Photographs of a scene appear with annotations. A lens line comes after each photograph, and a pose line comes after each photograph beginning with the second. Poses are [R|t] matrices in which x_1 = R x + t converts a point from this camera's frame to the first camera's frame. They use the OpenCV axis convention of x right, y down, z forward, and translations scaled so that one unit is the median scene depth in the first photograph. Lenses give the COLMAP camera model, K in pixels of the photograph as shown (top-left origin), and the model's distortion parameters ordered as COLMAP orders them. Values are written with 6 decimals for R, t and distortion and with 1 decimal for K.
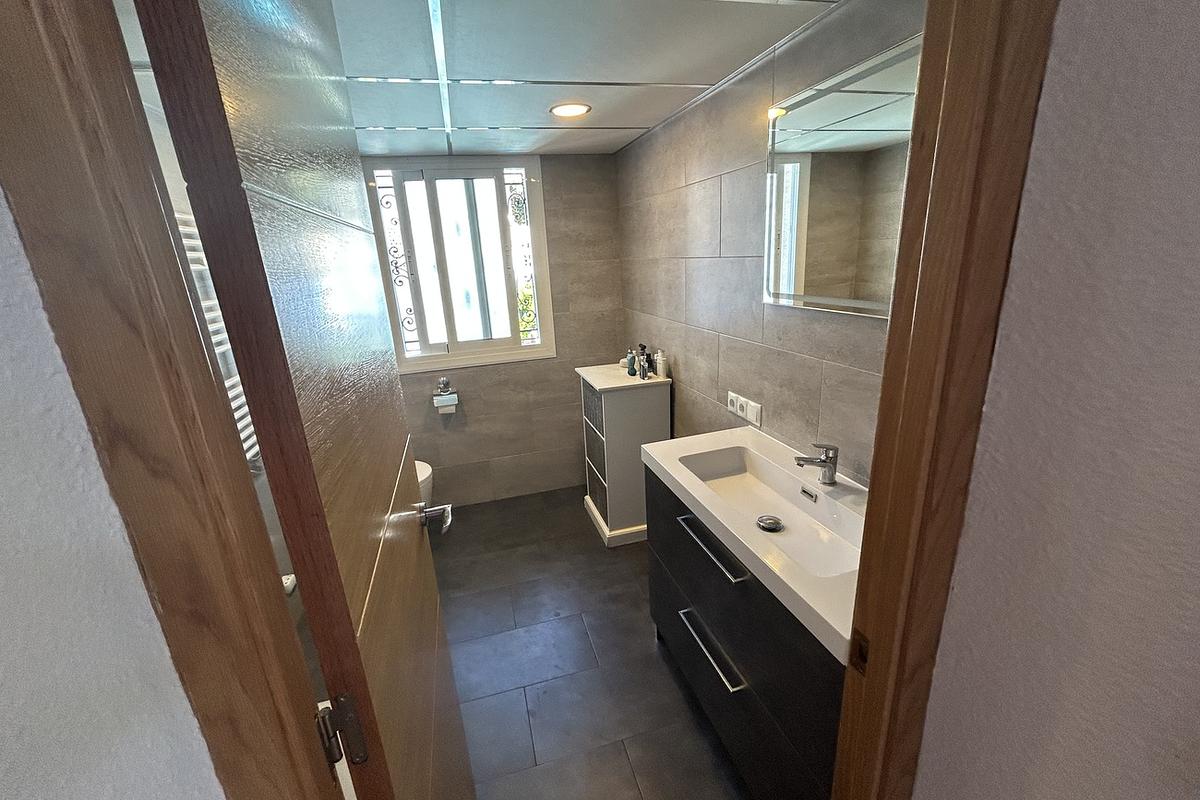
lens RADIAL K [[484.4, 0, 594.2], [0, 484.4, 397.8], [0, 0, 1]] dist [0.001688, -0.000637]
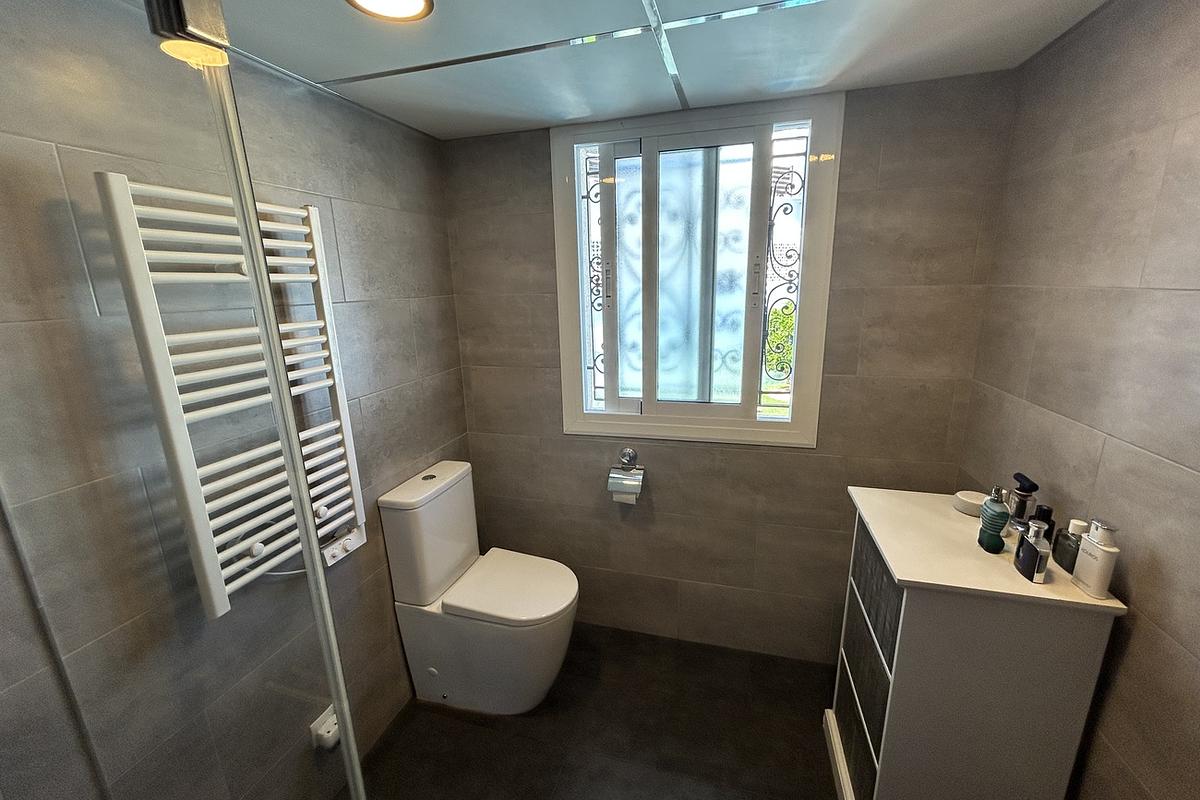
lens RADIAL K [[484.4, 0, 594.2], [0, 484.4, 397.8], [0, 0, 1]] dist [0.001688, -0.000637]
pose [[0.856834, 0.153511, -0.492209, -0.031338], [-0.168015, 0.985671, 0.014933, -0.114137], [0.487449, 0.069904, 0.870349, 0.384880]]
